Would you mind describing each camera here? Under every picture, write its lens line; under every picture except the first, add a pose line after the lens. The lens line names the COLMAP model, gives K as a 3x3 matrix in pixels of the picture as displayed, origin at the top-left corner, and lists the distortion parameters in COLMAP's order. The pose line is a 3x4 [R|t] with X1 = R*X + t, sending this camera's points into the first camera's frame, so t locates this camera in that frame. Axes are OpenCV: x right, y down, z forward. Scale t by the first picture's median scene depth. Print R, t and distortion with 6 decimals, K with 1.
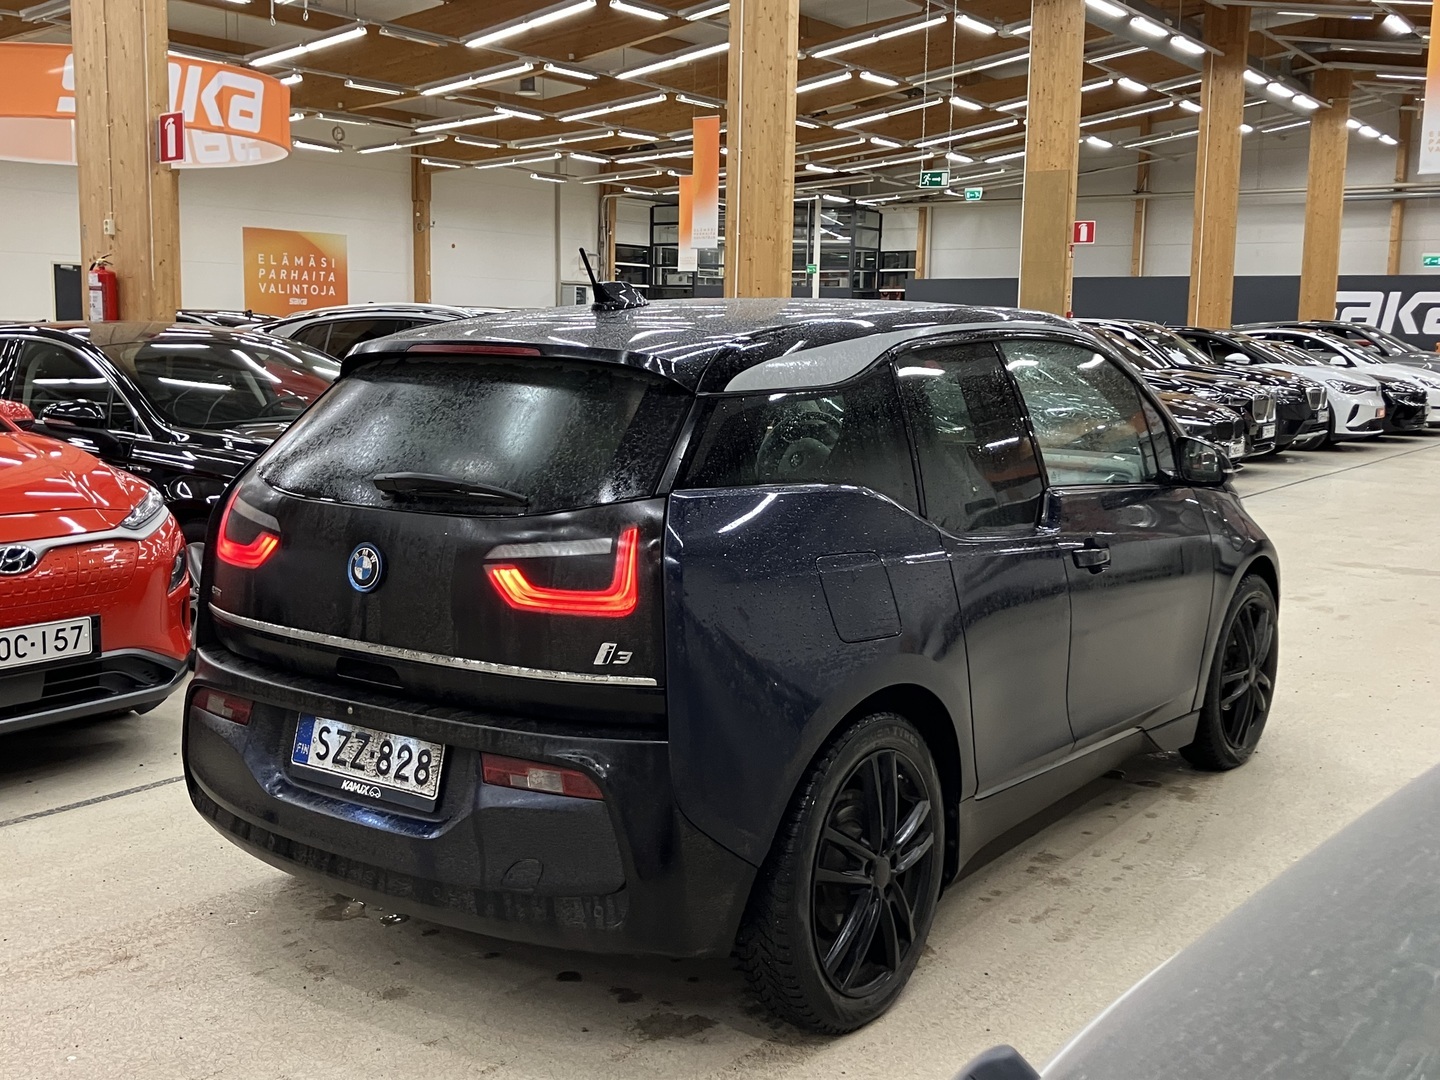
lens RADIAL K [[1567.0, 0, 714.1], [0, 1567.0, 537.5], [0, 0, 1]] dist [0.008551, 0.000000]
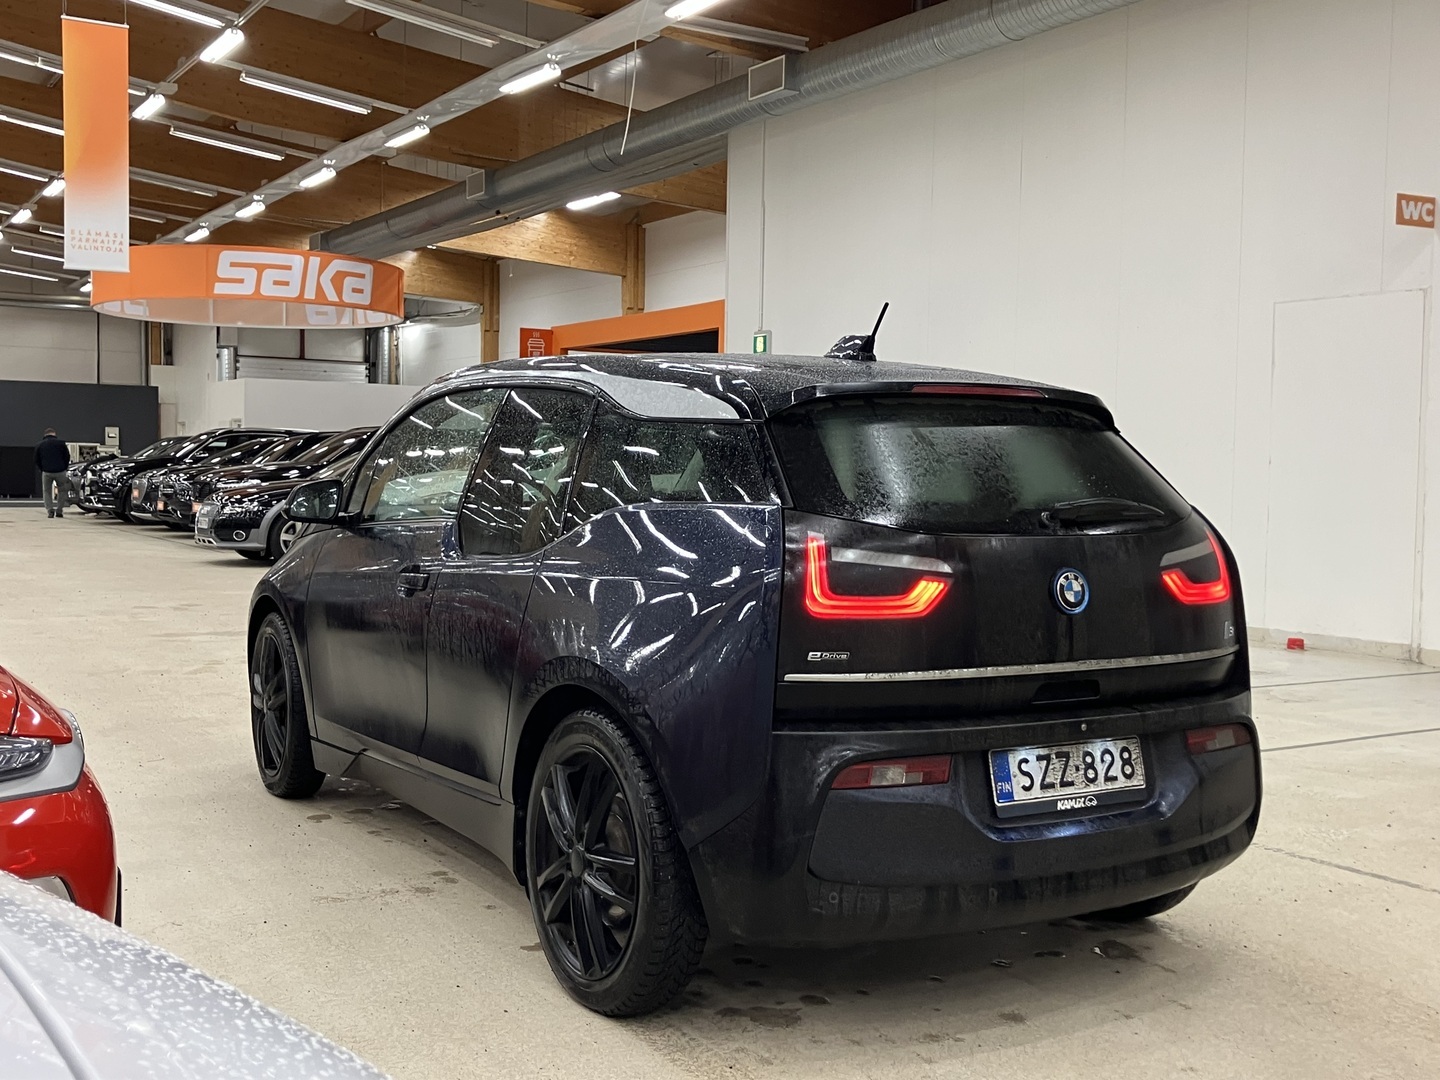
lens RADIAL K [[1567.0, 0, 712.9], [0, 1567.0, 544.2], [0, 0, 1]] dist [0.008551, 0.000000]
pose [[0.377672, -0.046451, 0.924774, -1.273508], [0.104577, 0.994490, 0.007244, -0.044410], [-0.920015, 0.093975, 0.380449, 0.807203]]
